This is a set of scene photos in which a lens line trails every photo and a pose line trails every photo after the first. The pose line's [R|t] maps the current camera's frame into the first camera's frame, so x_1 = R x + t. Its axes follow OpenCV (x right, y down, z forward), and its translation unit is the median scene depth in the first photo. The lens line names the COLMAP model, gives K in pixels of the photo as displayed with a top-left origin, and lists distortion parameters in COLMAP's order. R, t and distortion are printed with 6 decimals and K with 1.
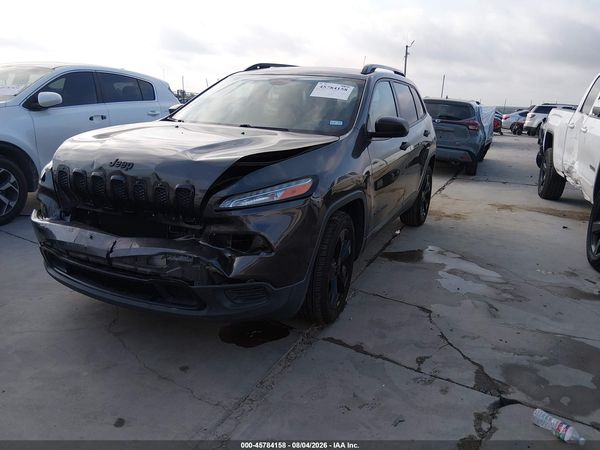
lens RADIAL K [[453.8, 0, 300.0], [0, 453.8, 225.0], [0, 0, 1]] dist [0.112513, -0.188438]
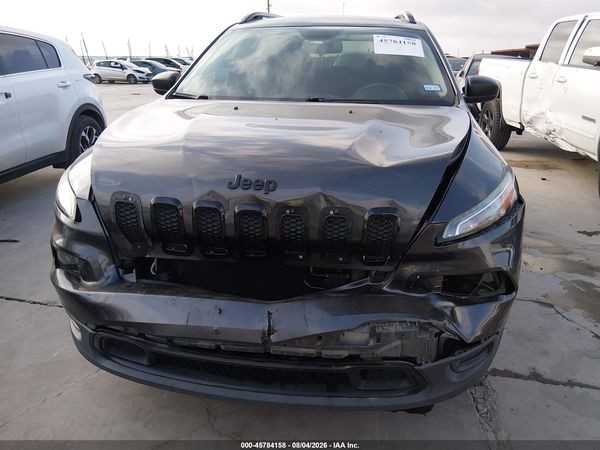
lens RADIAL K [[453.8, 0, 300.0], [0, 453.8, 225.0], [0, 0, 1]] dist [0.112513, -0.188438]
pose [[0.955932, -0.133948, 0.261251, -0.495219], [0.110572, 0.988591, 0.102279, -0.134728], [-0.271971, -0.068884, 0.959837, 0.407643]]
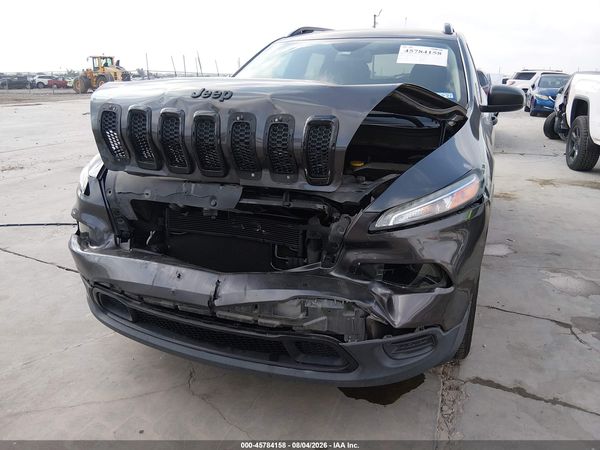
lens RADIAL K [[453.8, 0, 300.0], [0, 453.8, 225.0], [0, 0, 1]] dist [0.112513, -0.188438]
pose [[0.996358, -0.056795, 0.063607, -0.310297], [0.053554, 0.997233, 0.051550, -0.077064], [-0.066359, -0.047955, 0.996643, 0.300092]]
